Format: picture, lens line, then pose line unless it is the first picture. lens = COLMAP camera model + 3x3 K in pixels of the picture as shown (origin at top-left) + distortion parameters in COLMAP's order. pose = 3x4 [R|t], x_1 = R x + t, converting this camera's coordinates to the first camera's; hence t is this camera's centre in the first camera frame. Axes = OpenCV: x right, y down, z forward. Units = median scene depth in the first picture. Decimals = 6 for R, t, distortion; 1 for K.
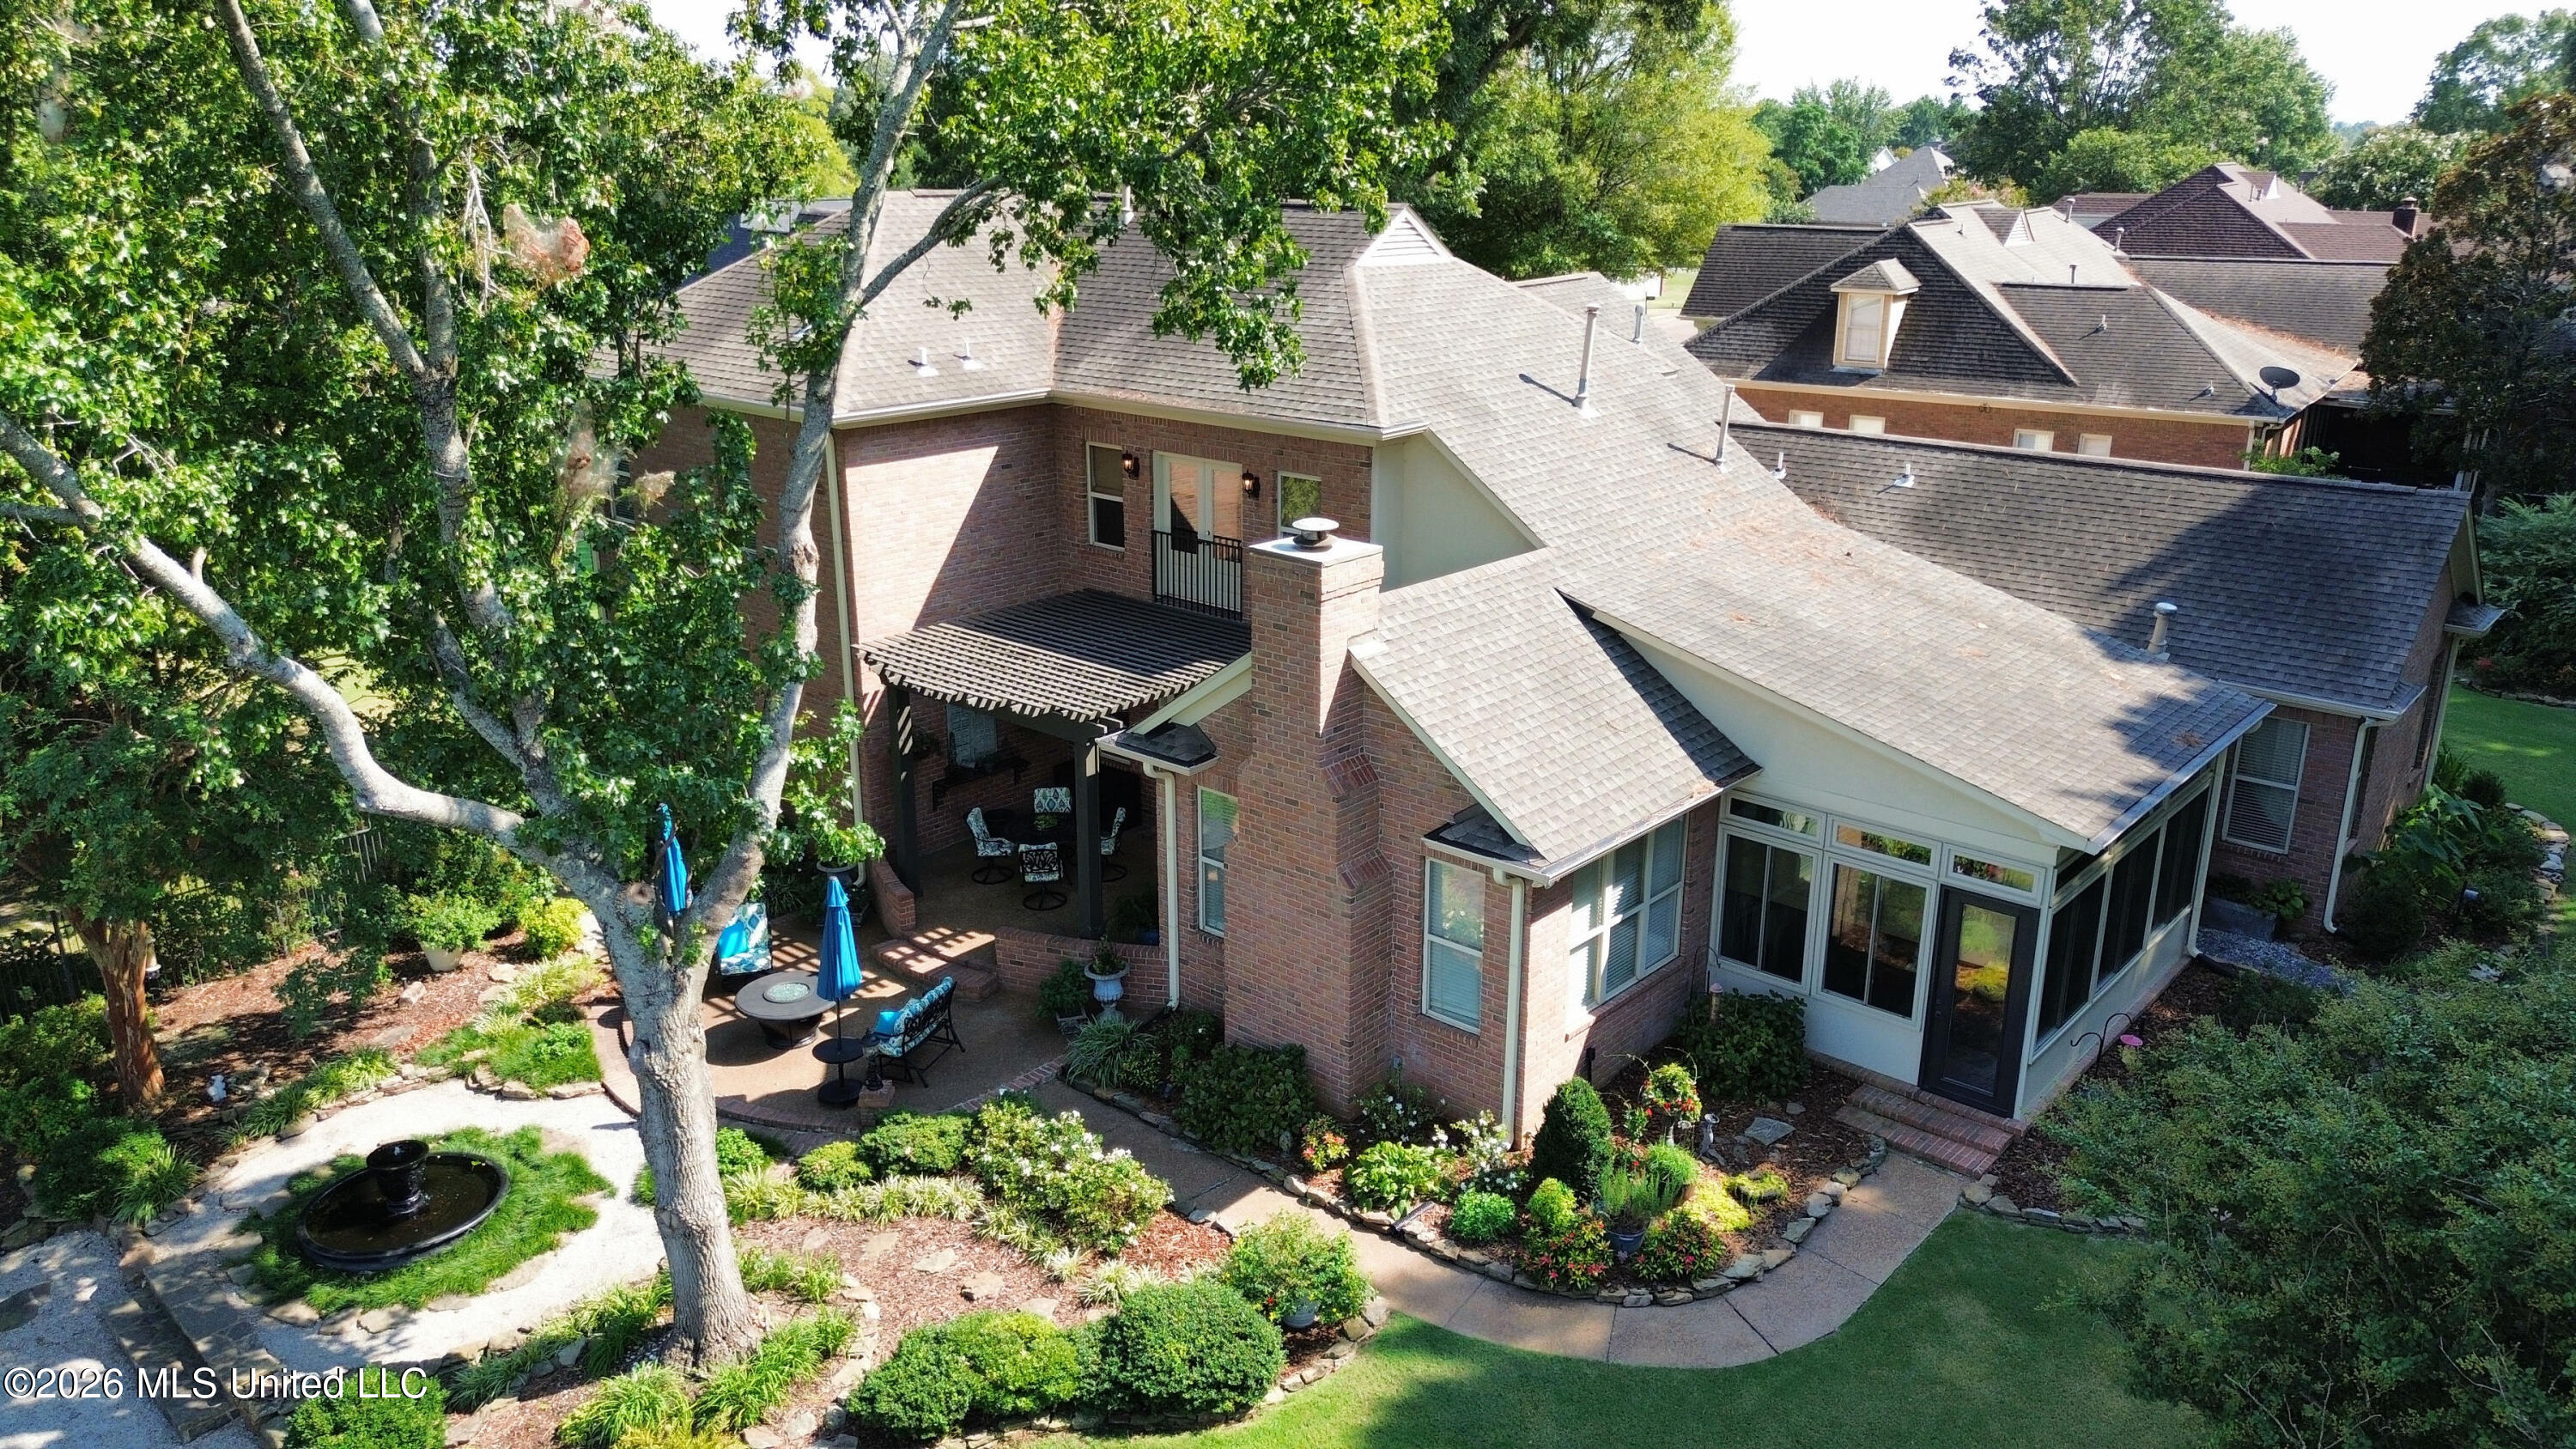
lens RADIAL K [[1802.9, 0, 1292.5], [0, 1802.9, 706.9], [0, 0, 1]] dist [0.078302, -0.087489]
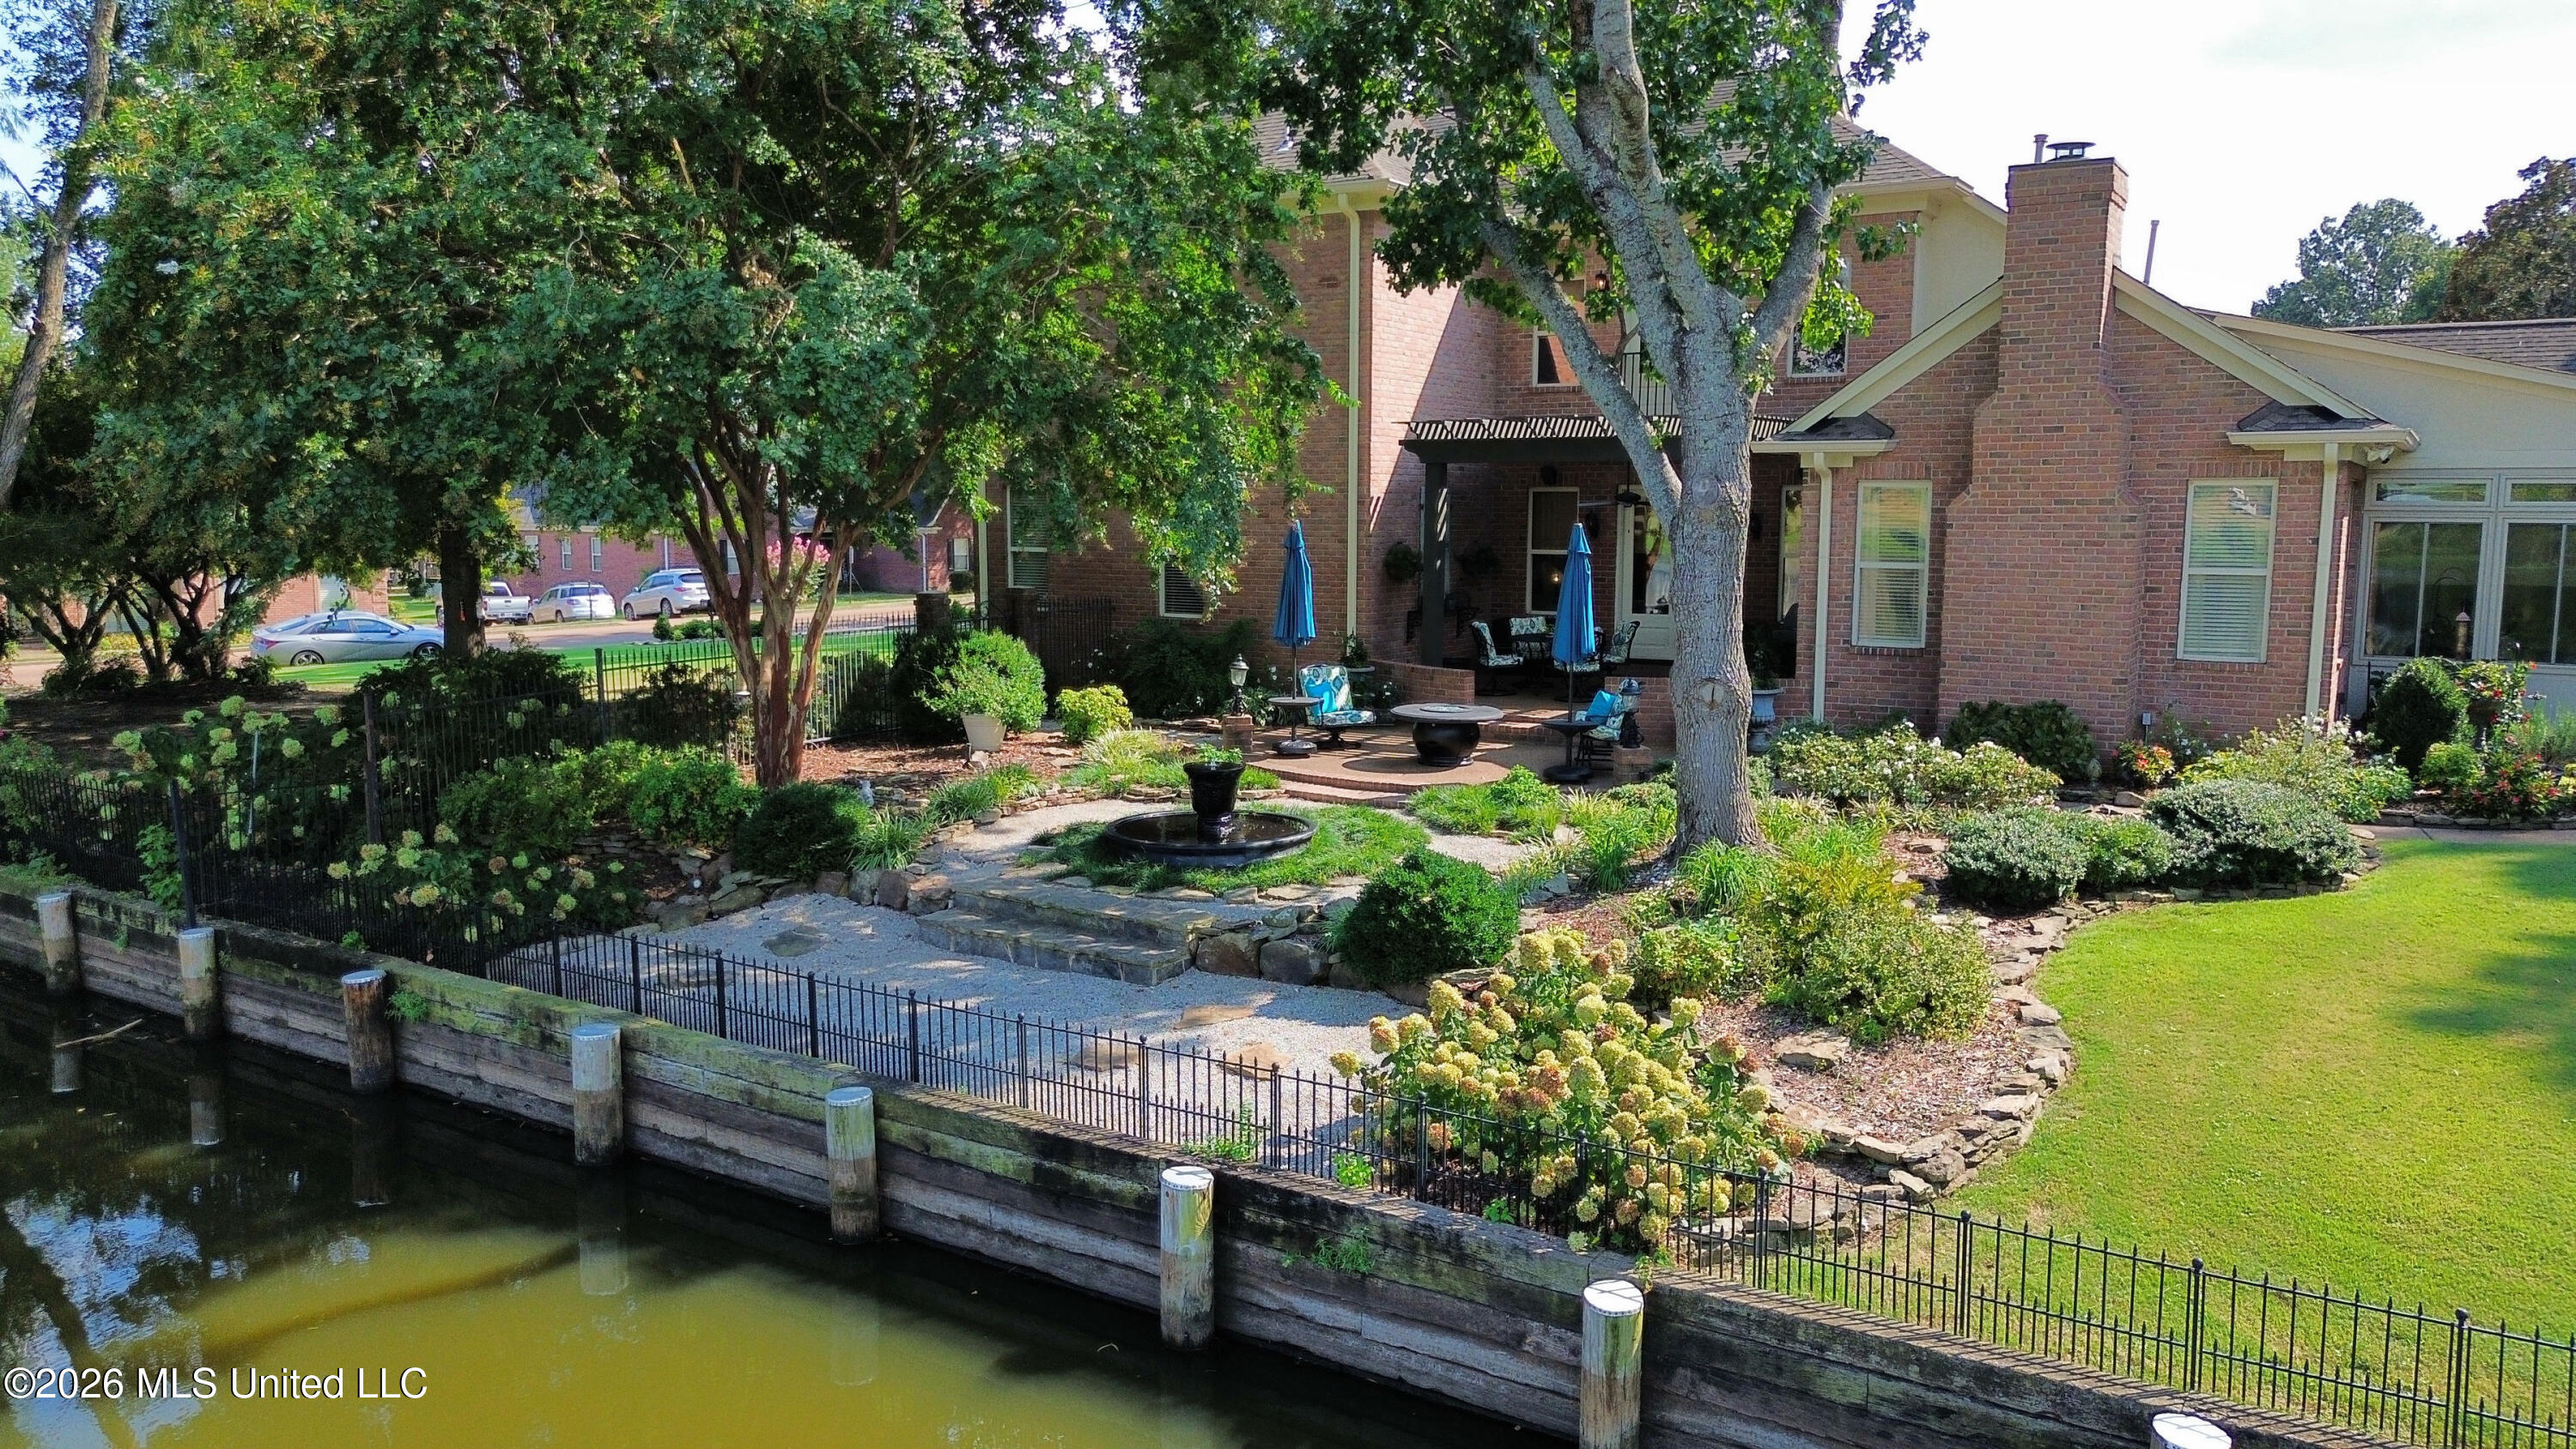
lens RADIAL K [[1802.9, 0, 1292.5], [0, 1802.9, 706.9], [0, 0, 1]] dist [0.078302, -0.087489]
pose [[0.989112, -0.016379, 0.146249, -0.549789], [0.042569, 0.983146, -0.177797, 0.355319], [-0.140872, 0.182087, 0.973139, 0.124535]]
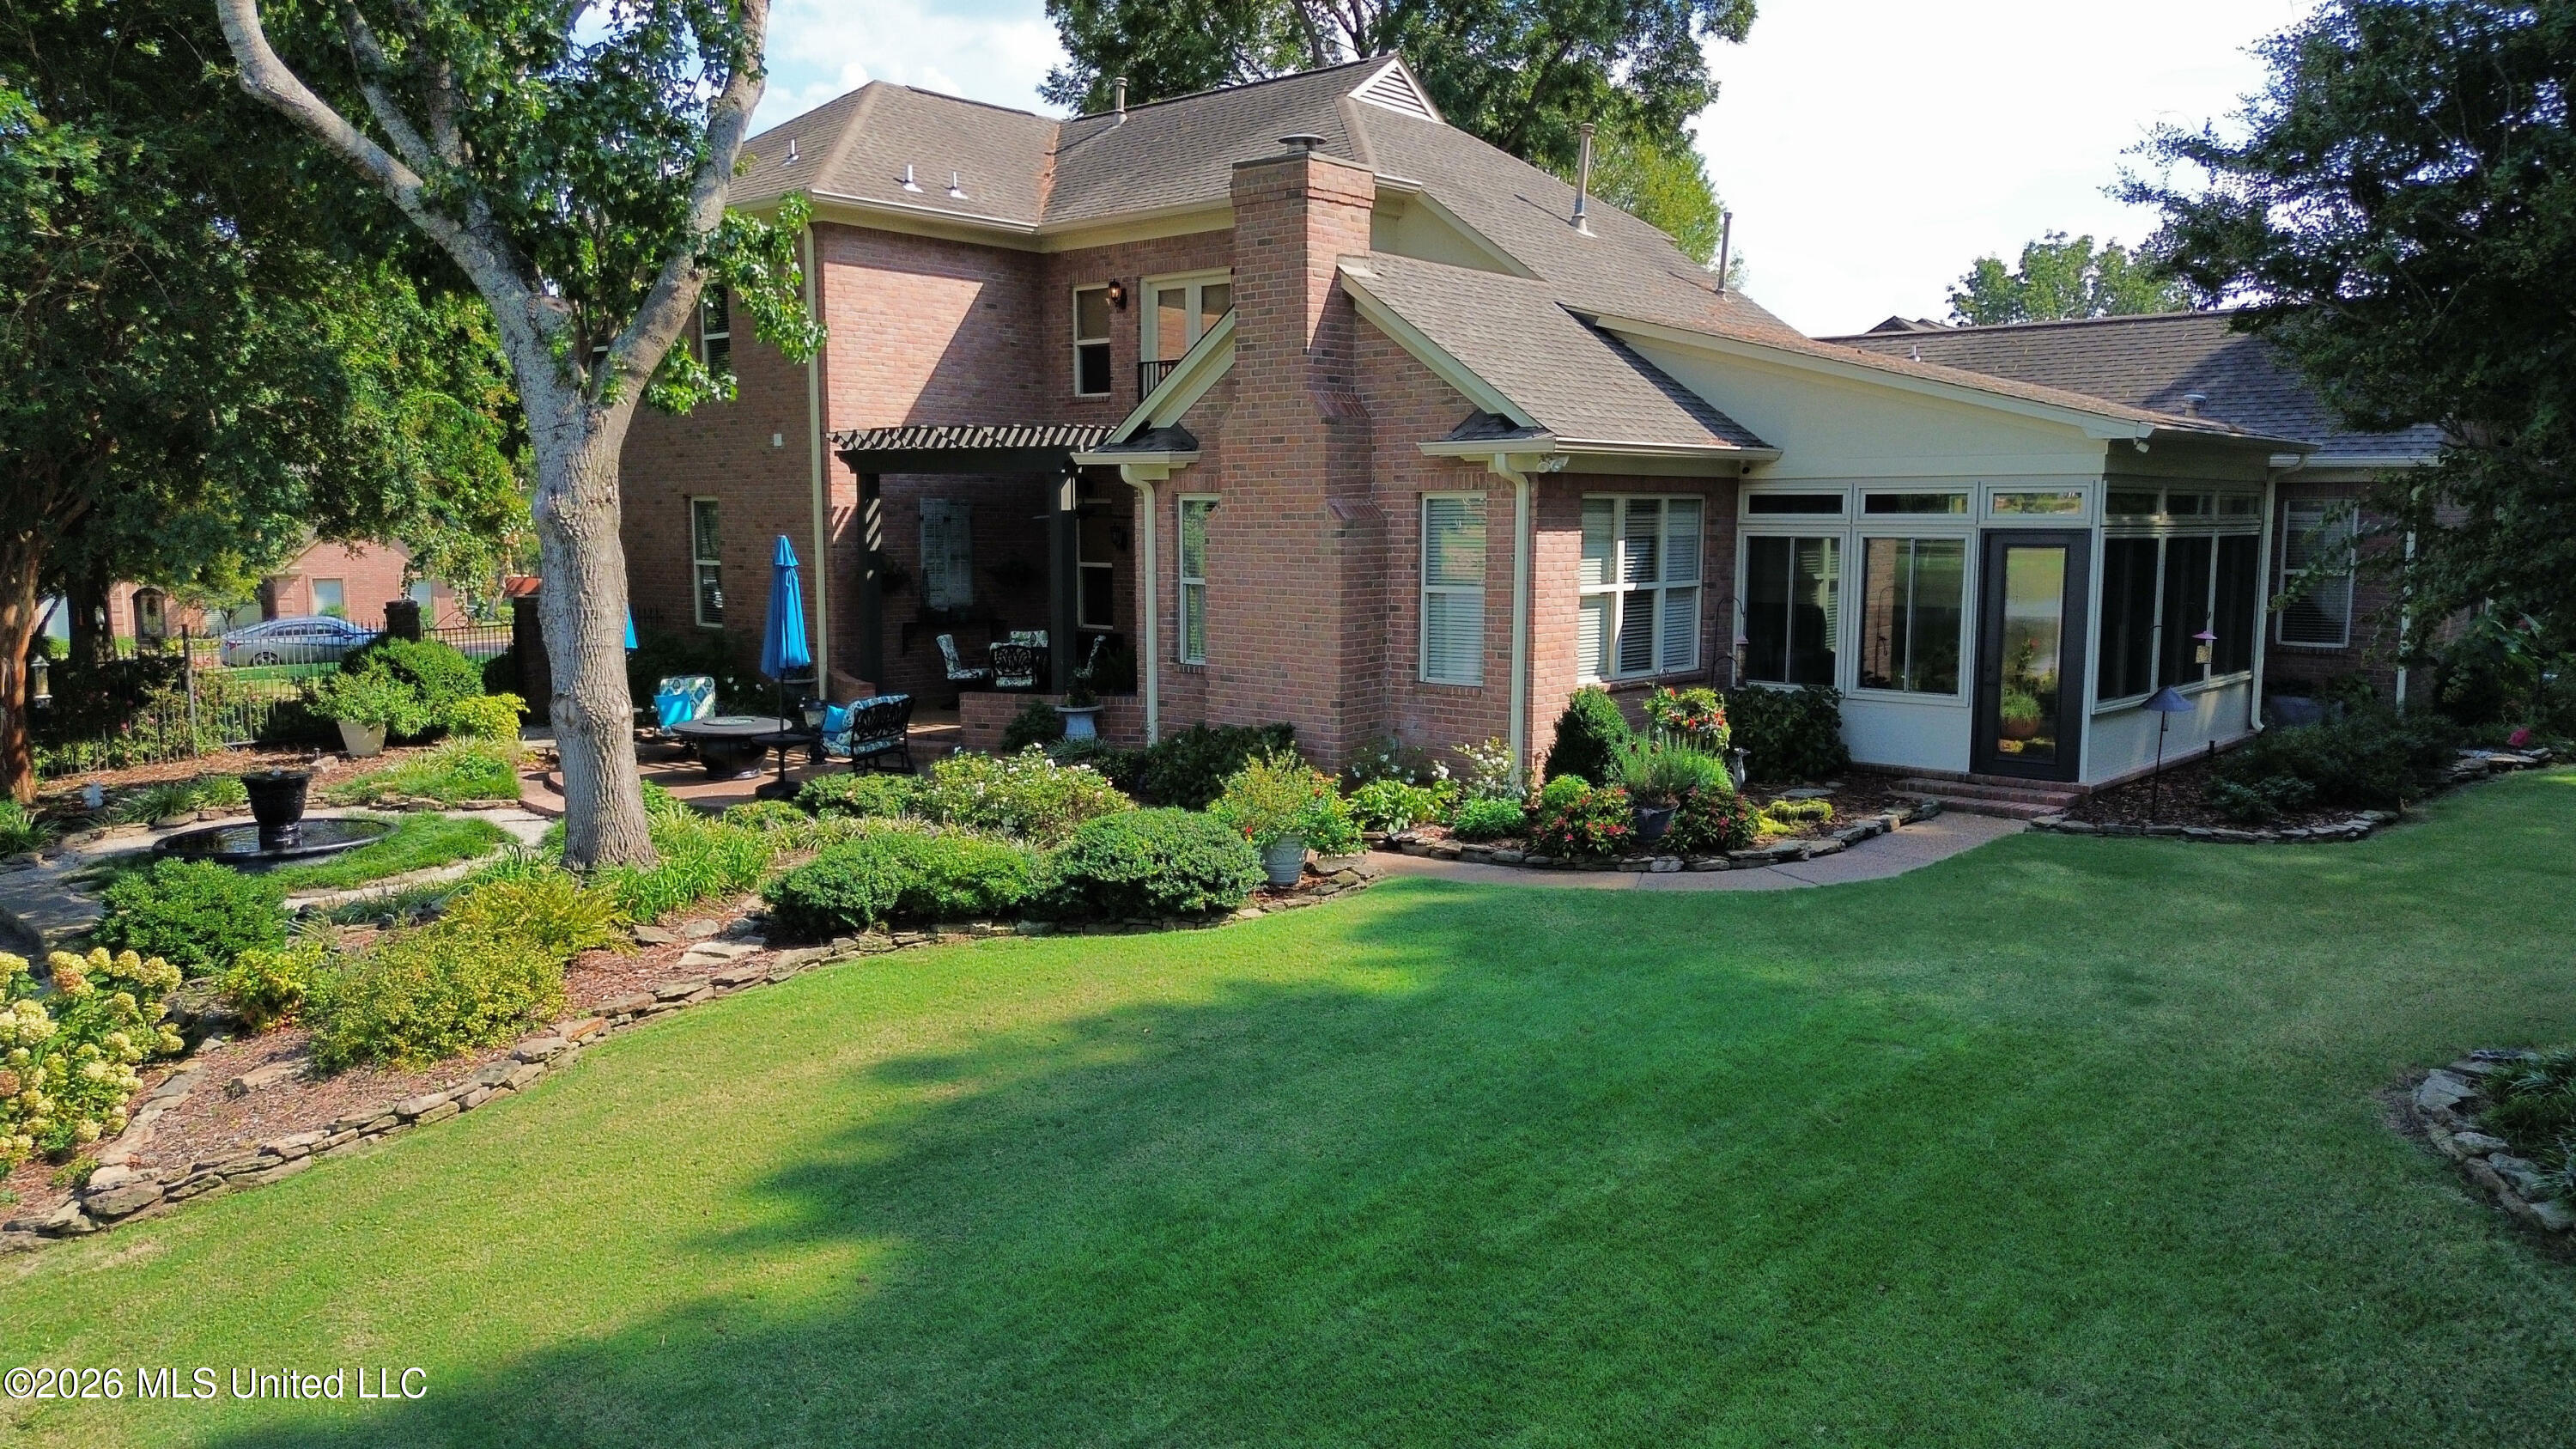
lens RADIAL K [[1802.9, 0, 1292.5], [0, 1802.9, 706.9], [0, 0, 1]] dist [0.078302, -0.087489]
pose [[0.999998, 0.000276, -0.002156, 0.009232], [-0.000676, 0.982249, -0.187583, 0.360669], [0.002066, 0.187584, 0.982246, 0.109228]]
